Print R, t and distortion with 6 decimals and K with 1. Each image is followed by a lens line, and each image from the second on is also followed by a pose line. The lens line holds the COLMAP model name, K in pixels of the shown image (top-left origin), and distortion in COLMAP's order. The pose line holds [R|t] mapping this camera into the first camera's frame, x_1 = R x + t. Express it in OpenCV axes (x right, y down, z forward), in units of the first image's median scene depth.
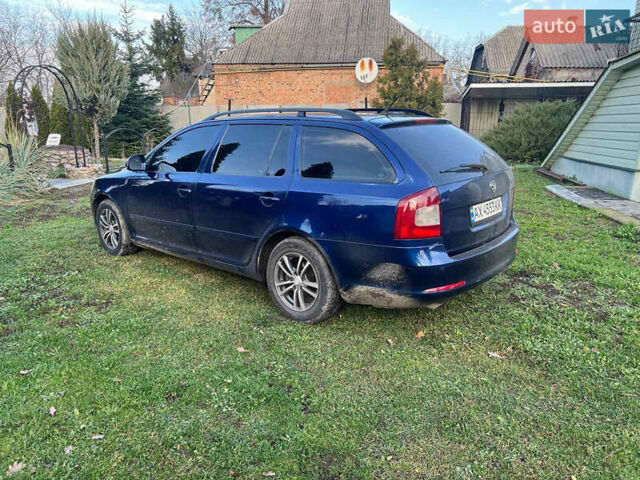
lens RADIAL K [[473.2, 0, 320.0], [0, 473.2, 240.0], [0, 0, 1]] dist [0.004561, -0.002743]
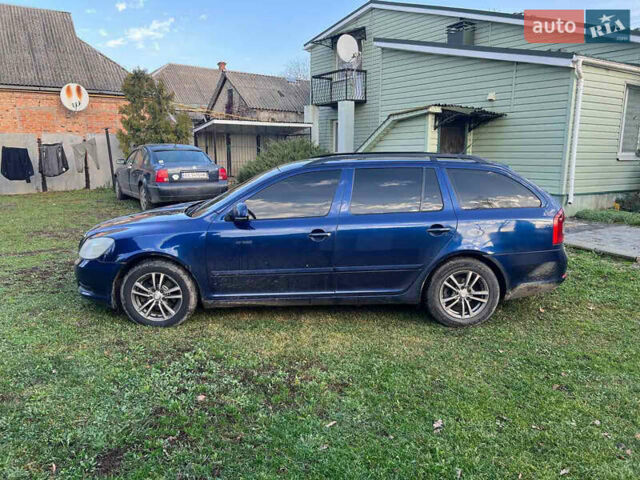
lens RADIAL K [[463.9, 0, 320.0], [0, 463.9, 240.0], [0, 0, 1]] dist [0.002972, -0.002940]
pose [[0.737430, -0.122663, 0.664192, -0.739391], [0.158637, 0.987317, 0.006208, -0.078402], [-0.656530, 0.100788, 0.747536, 0.222169]]
